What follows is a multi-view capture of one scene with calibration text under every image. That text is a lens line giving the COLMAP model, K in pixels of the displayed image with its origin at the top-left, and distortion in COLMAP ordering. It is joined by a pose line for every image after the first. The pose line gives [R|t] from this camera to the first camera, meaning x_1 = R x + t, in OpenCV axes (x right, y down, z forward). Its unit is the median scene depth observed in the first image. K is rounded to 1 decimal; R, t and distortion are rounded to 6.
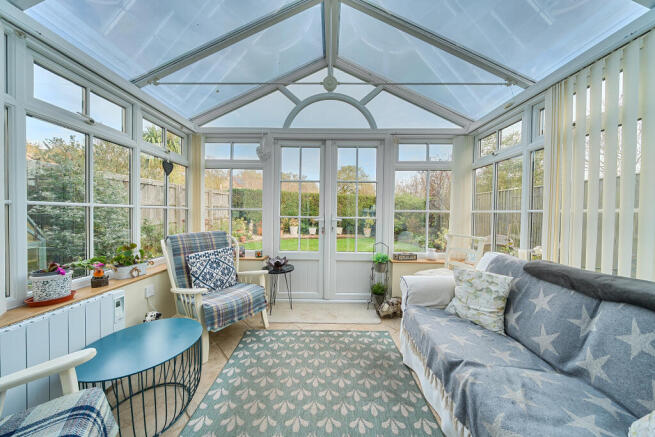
lens RADIAL K [[224.0, 0, 327.4], [0, 224.0, 216.5], [0, 0, 1]] dist [-0.007000, 0.000084]
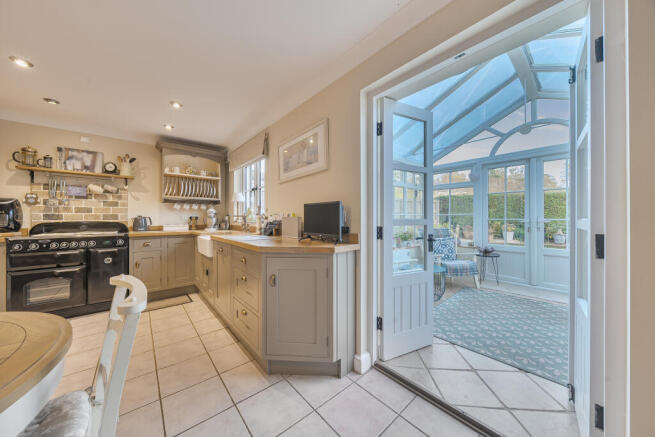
lens RADIAL K [[224.0, 0, 327.8], [0, 224.0, 217.8], [0, 0, 1]] dist [-0.007000, 0.000084]
pose [[0.667973, -0.012318, -0.744084, 0.162291], [-0.001260, 0.999843, -0.017684, 0.019344], [0.744185, 0.012750, 0.667852, -0.696286]]
